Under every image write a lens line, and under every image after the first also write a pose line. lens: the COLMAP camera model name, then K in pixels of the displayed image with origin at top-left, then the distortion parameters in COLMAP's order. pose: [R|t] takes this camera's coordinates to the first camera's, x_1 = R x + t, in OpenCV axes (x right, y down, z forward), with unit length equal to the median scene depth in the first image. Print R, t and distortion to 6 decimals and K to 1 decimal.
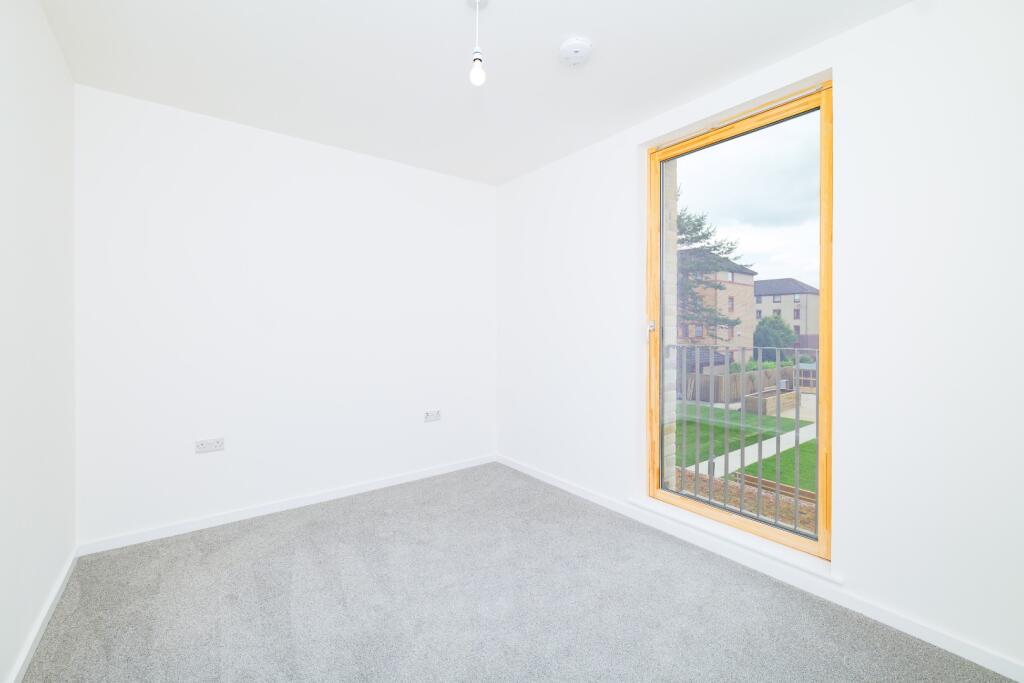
lens RADIAL K [[429.5, 0, 507.5], [0, 429.5, 333.1], [0, 0, 1]] dist [-0.003005, 0.000203]
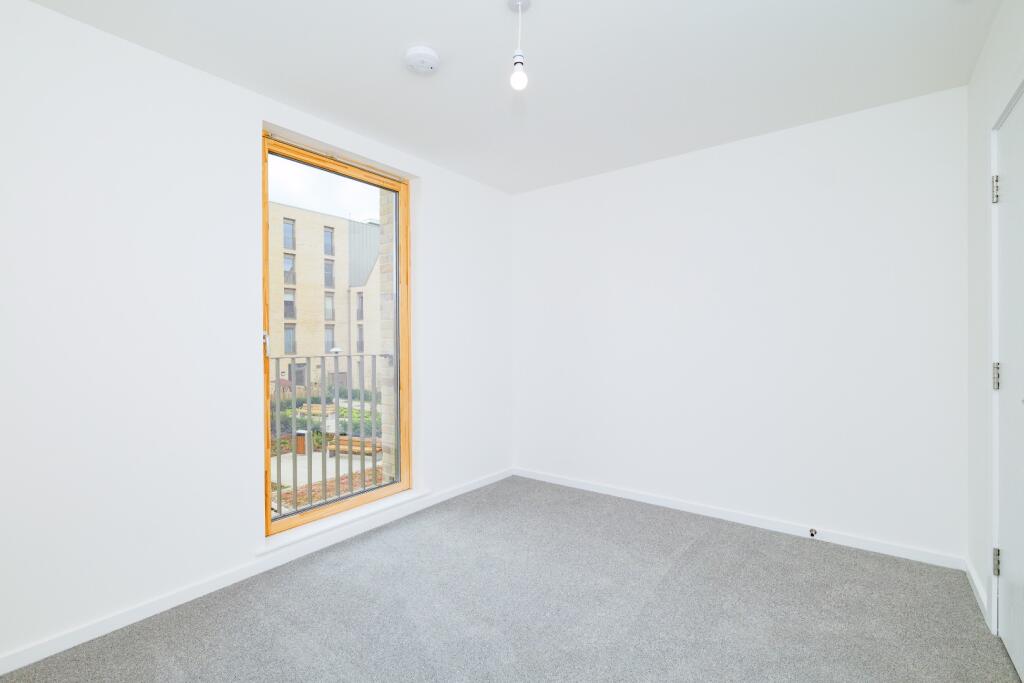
lens RADIAL K [[409.3, 0, 526.0], [0, 409.3, 340.6], [0, 0, 1]] dist [0.042992, -0.022425]
pose [[-0.236728, 0.000565, 0.971576, -0.703840], [0.012790, 0.999915, 0.002535, -0.004688], [-0.971492, 0.013026, -0.236715, 0.817390]]
